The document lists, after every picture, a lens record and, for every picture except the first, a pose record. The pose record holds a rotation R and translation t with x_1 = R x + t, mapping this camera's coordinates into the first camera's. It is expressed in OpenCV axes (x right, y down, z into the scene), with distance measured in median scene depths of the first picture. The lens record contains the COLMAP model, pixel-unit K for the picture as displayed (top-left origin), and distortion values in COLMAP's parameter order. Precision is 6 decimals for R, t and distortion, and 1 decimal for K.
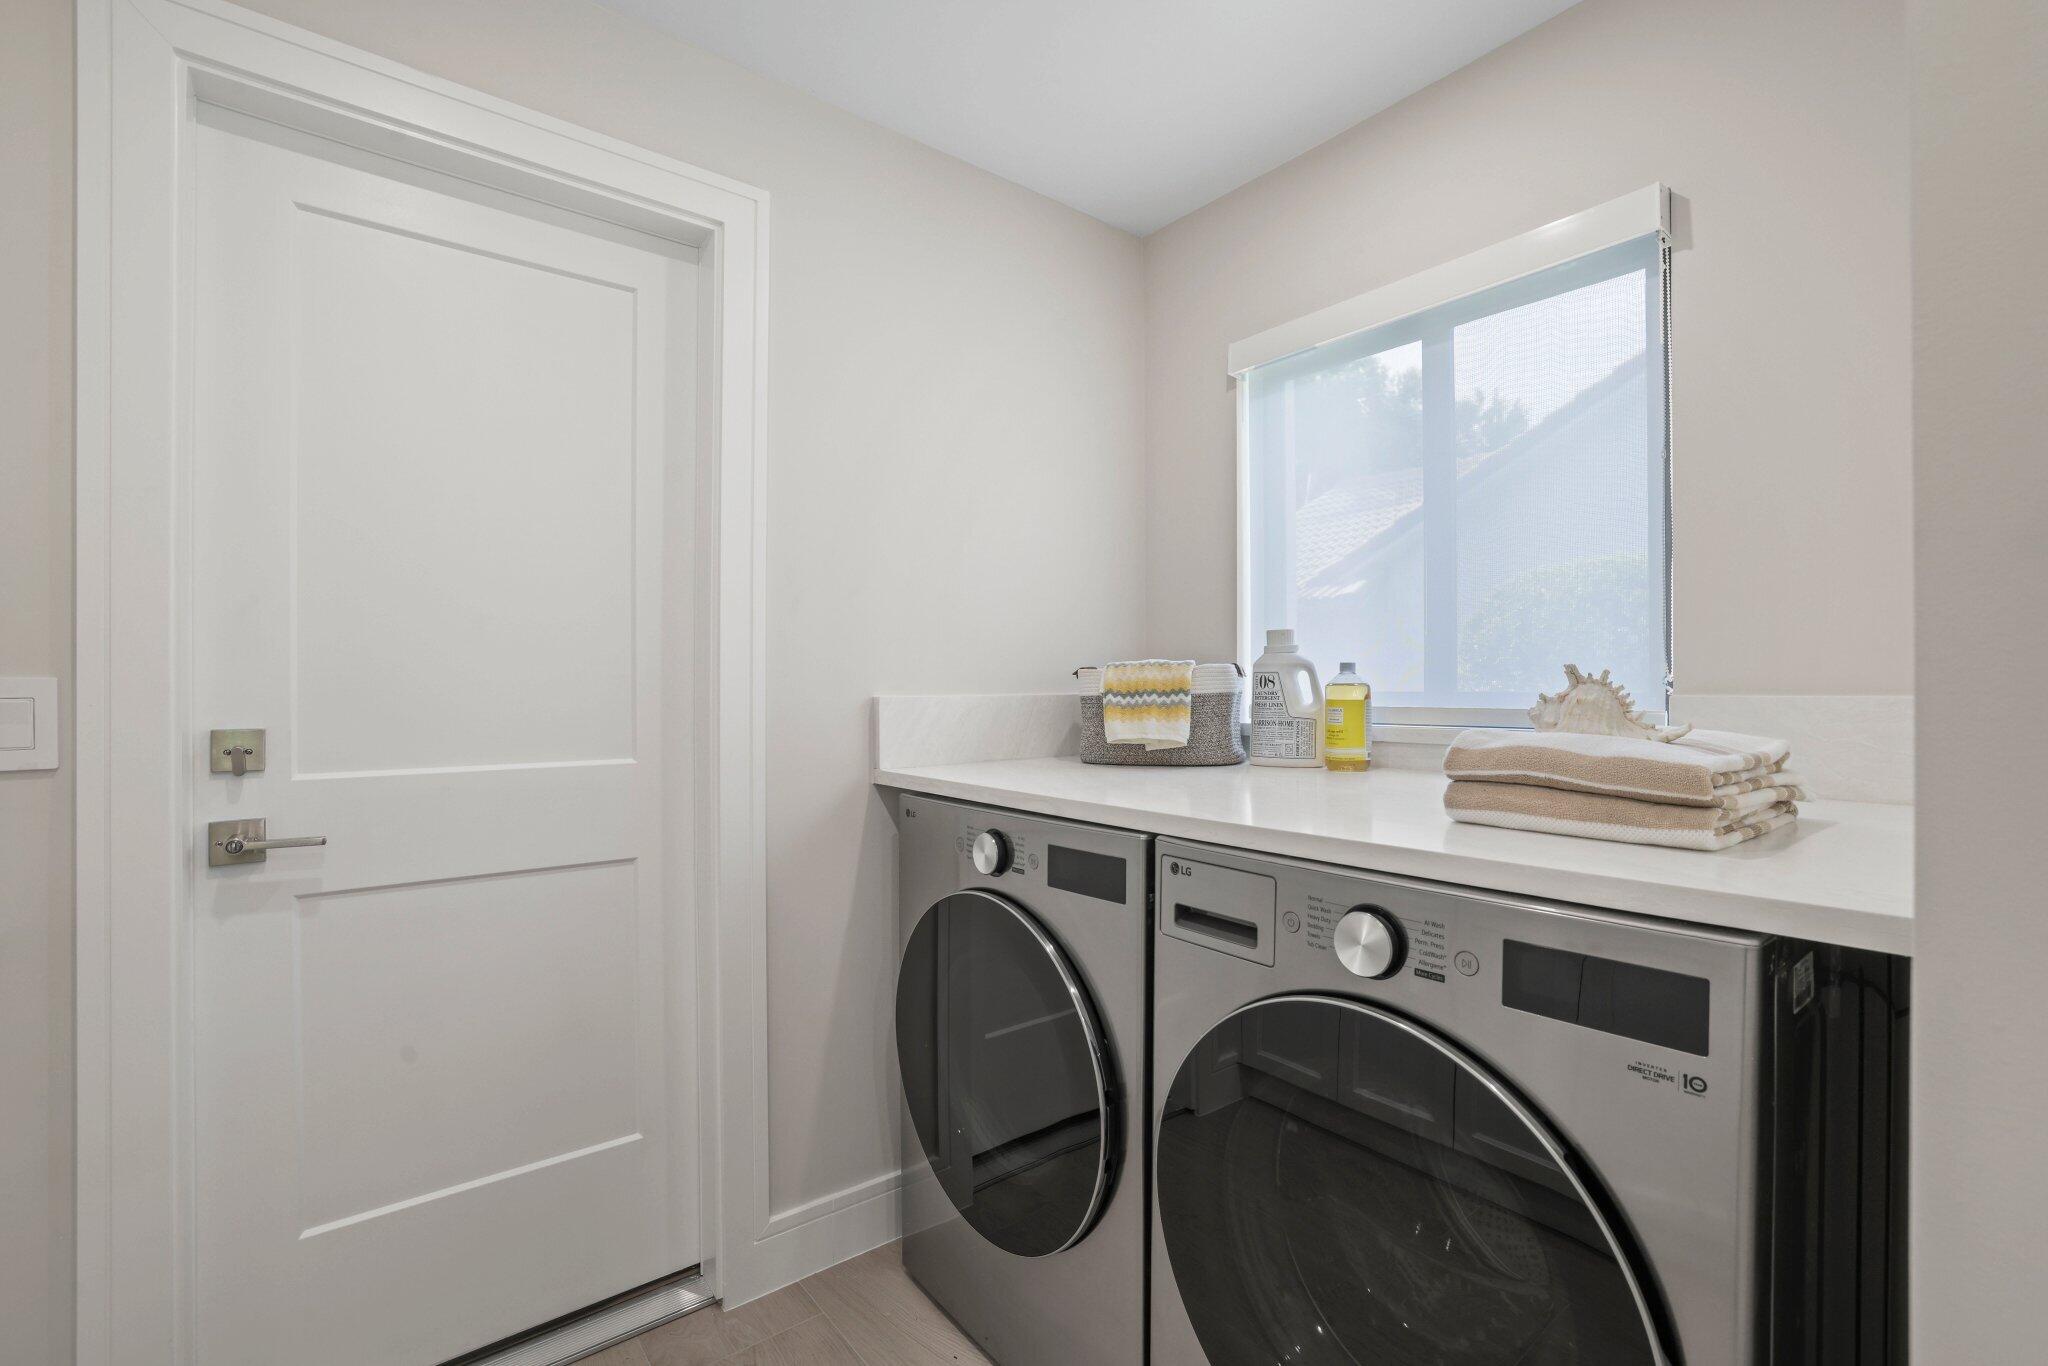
lens RADIAL K [[916.3, 0, 1043.9], [0, 916.3, 695.4], [0, 0, 1]] dist [-0.004019, -0.000740]
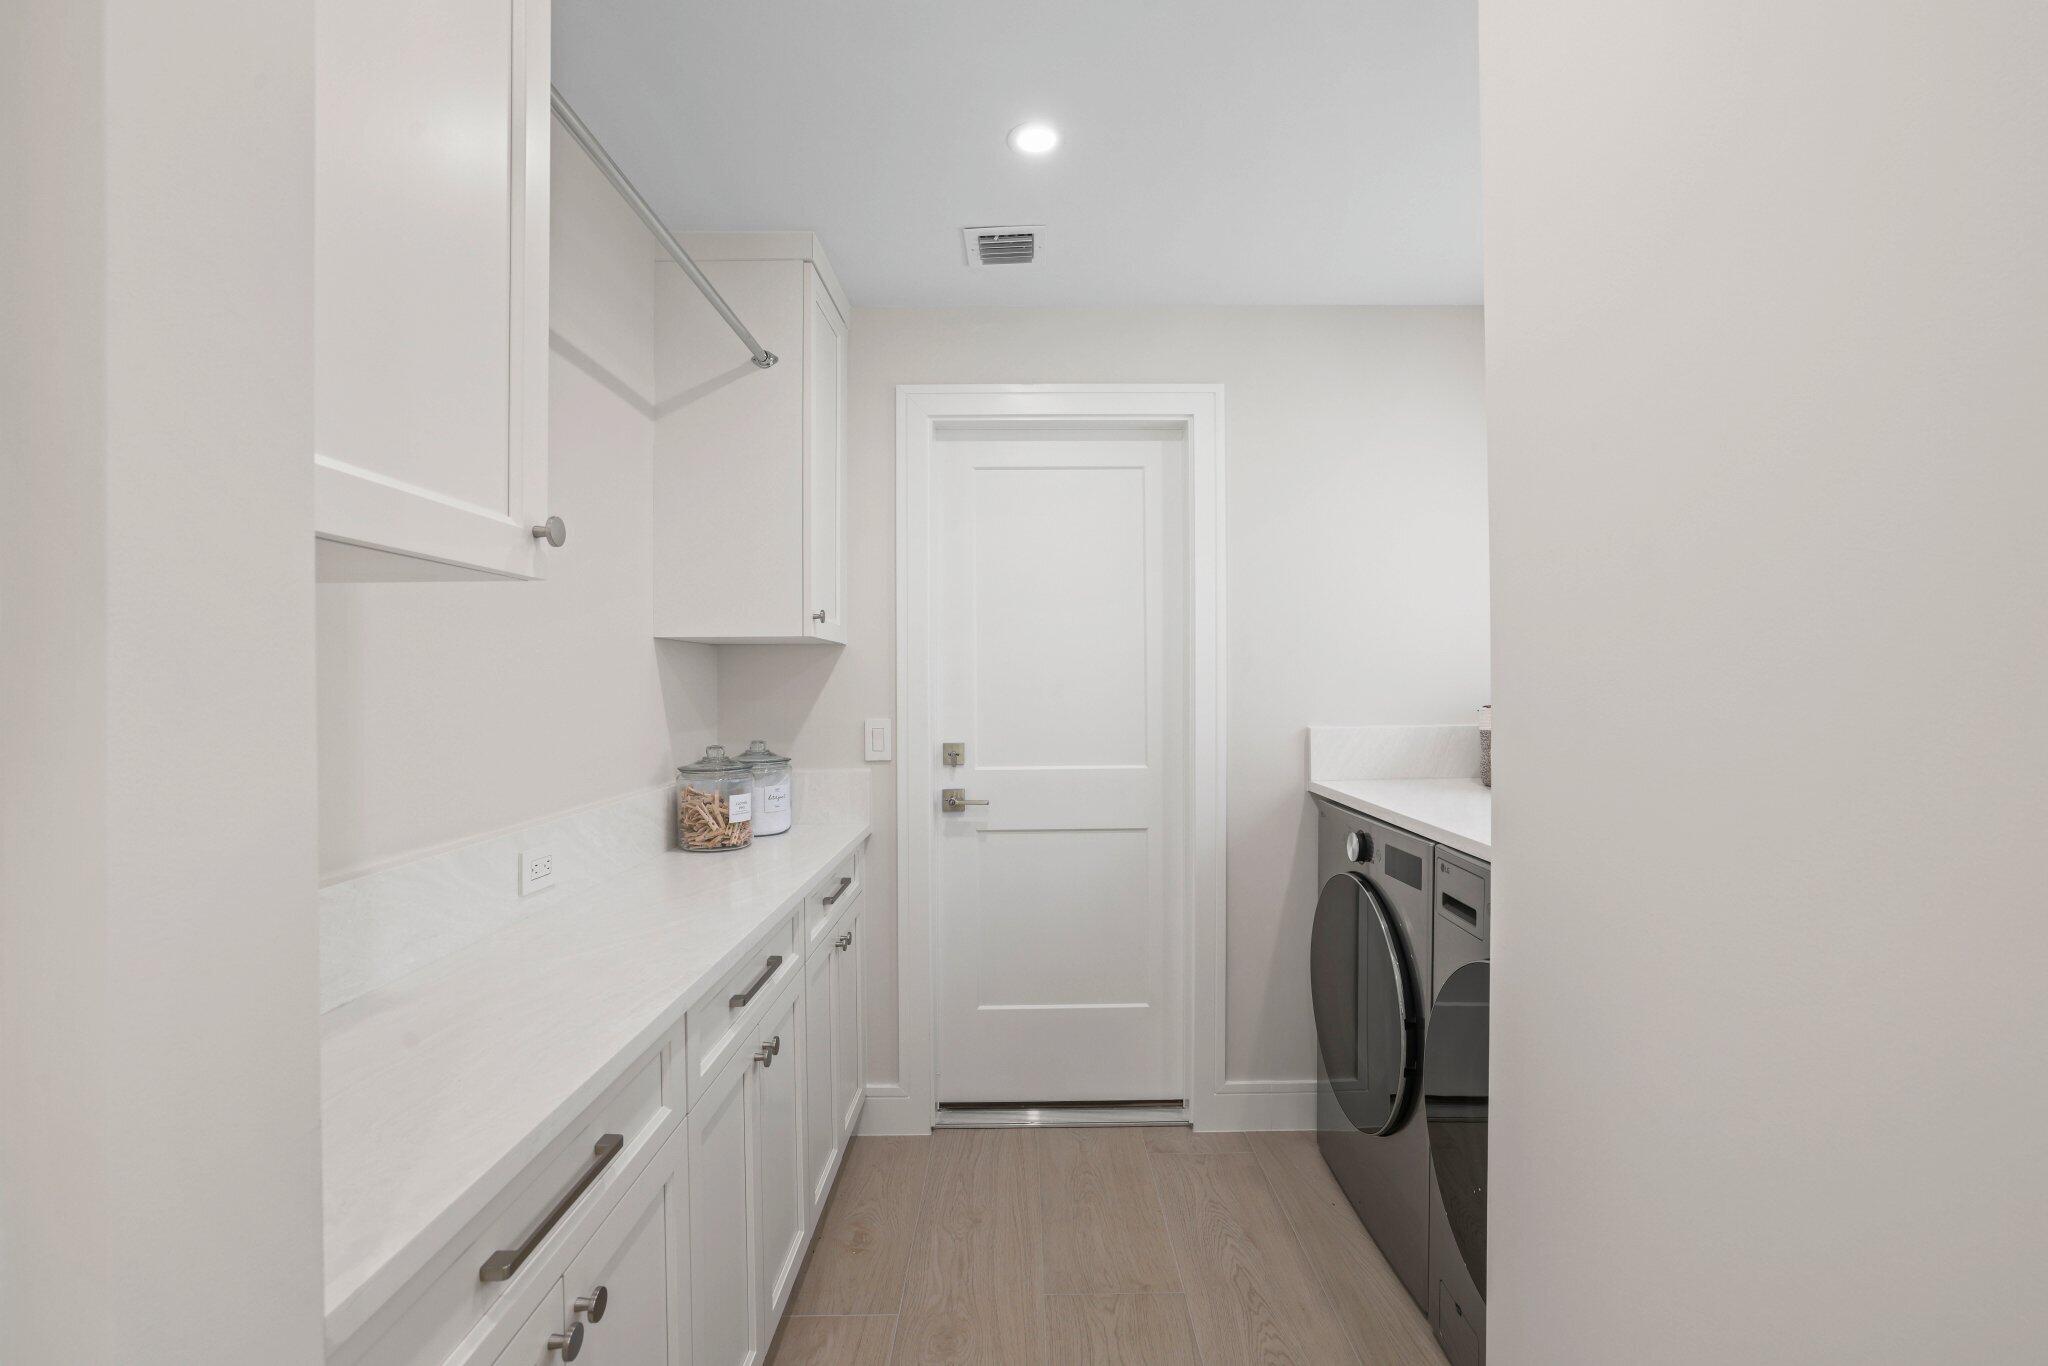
lens RADIAL K [[1012.0, 0, 1012.9], [0, 1012.0, 687.7], [0, 0, 1]] dist [-0.004700, -0.000486]
pose [[0.765820, 0.002148, -0.643051, 0.591864], [0.002192, 0.999980, 0.005951, -0.090307], [0.643051, -0.005967, 0.765800, -0.563870]]
